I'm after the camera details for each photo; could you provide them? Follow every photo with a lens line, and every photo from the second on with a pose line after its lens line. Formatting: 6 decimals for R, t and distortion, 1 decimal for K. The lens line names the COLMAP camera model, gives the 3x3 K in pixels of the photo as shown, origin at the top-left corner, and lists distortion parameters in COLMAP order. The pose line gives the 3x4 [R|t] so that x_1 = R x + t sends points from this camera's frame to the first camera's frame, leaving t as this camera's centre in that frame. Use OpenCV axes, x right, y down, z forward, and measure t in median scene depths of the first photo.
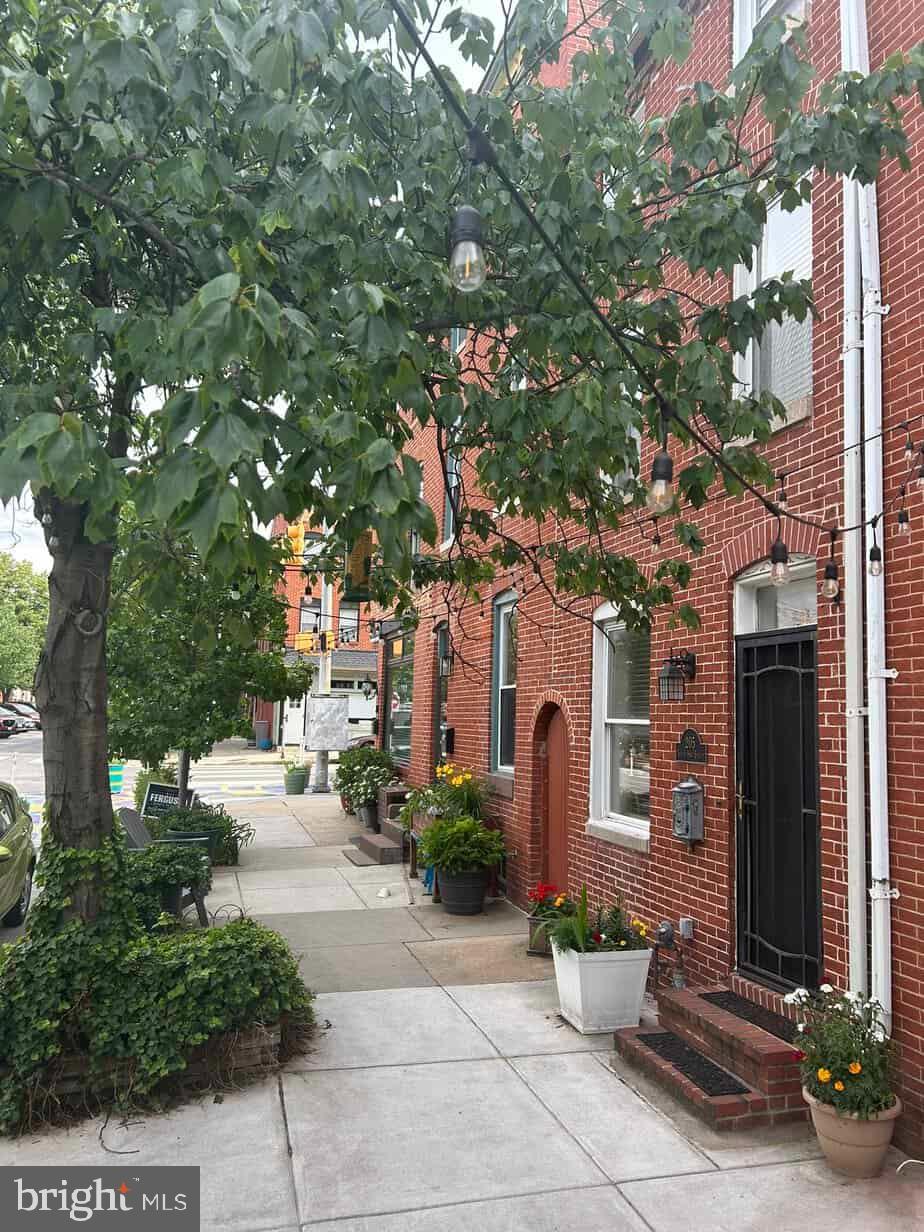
lens RADIAL K [[934.6, 0, 460.1], [0, 934.6, 615.9], [0, 0, 1]] dist [0.005206, 0.000235]
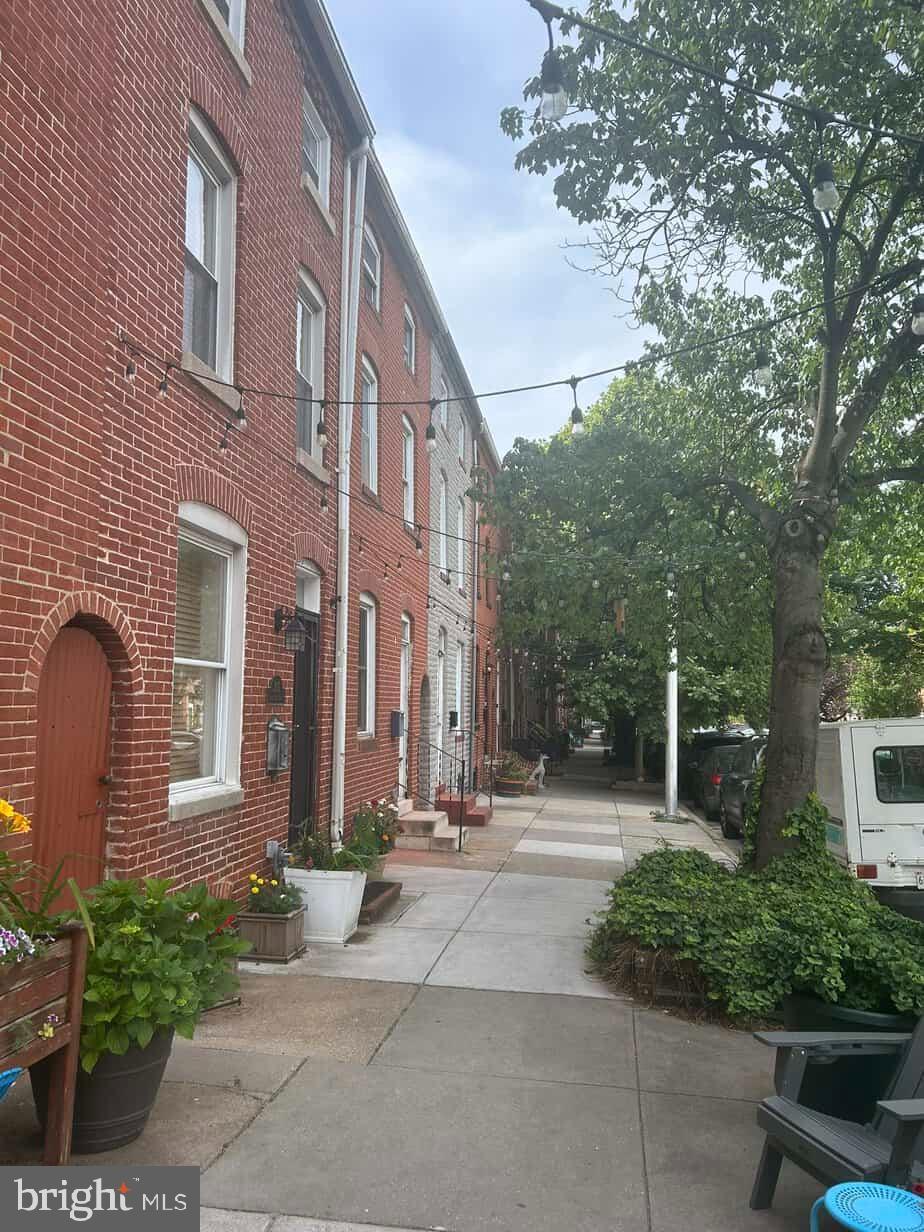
lens RADIAL K [[934.6, 0, 459.3], [0, 934.6, 615.3], [0, 0, 1]] dist [0.005206, 0.000235]
pose [[-0.909952, 0.010787, 0.414573, -0.401973], [-0.073793, 0.979497, -0.187456, 0.228443], [-0.408095, -0.201169, -0.890500, 1.803727]]
